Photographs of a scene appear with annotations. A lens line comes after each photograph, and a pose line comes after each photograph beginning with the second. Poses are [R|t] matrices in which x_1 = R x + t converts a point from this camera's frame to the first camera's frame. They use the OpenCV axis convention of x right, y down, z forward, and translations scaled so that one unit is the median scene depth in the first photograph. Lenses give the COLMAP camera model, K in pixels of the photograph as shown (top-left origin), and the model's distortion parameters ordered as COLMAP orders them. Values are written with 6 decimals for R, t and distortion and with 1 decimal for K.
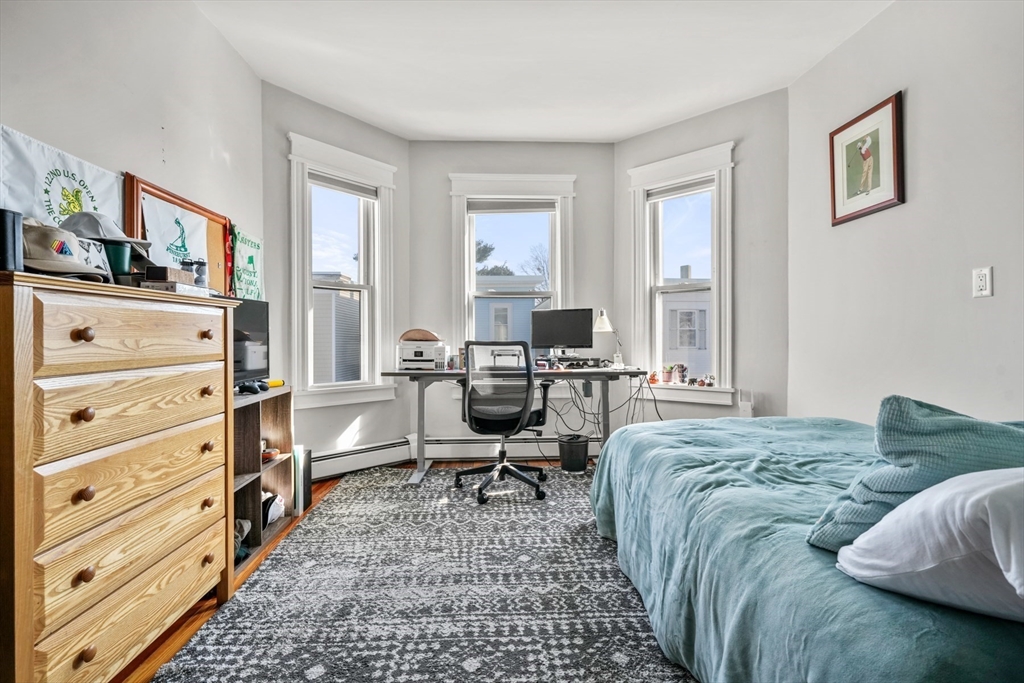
lens RADIAL K [[479.6, 0, 512.8], [0, 479.6, 343.6], [0, 0, 1]] dist [-0.000139, -0.000168]
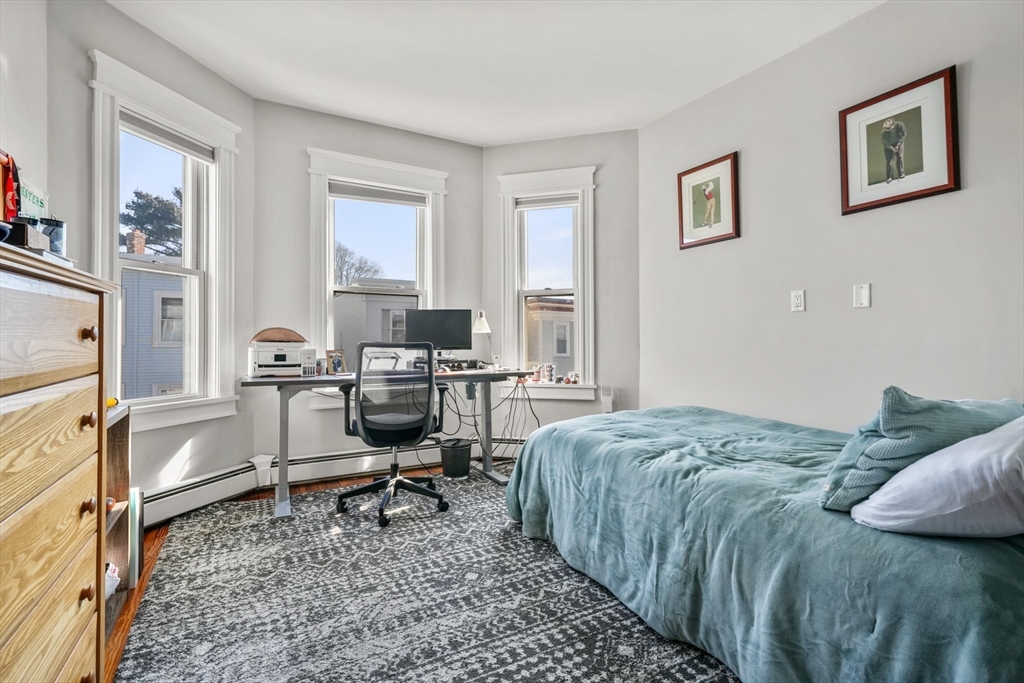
lens RADIAL K [[479.6, 0, 509.3], [0, 479.6, 335.8], [0, 0, 1]] dist [-0.000139, -0.000168]
pose [[0.891176, 0.007435, 0.453597, -0.326217], [0.000148, 0.999861, -0.016679, -0.003867], [-0.453658, 0.014931, 0.891051, 0.124910]]
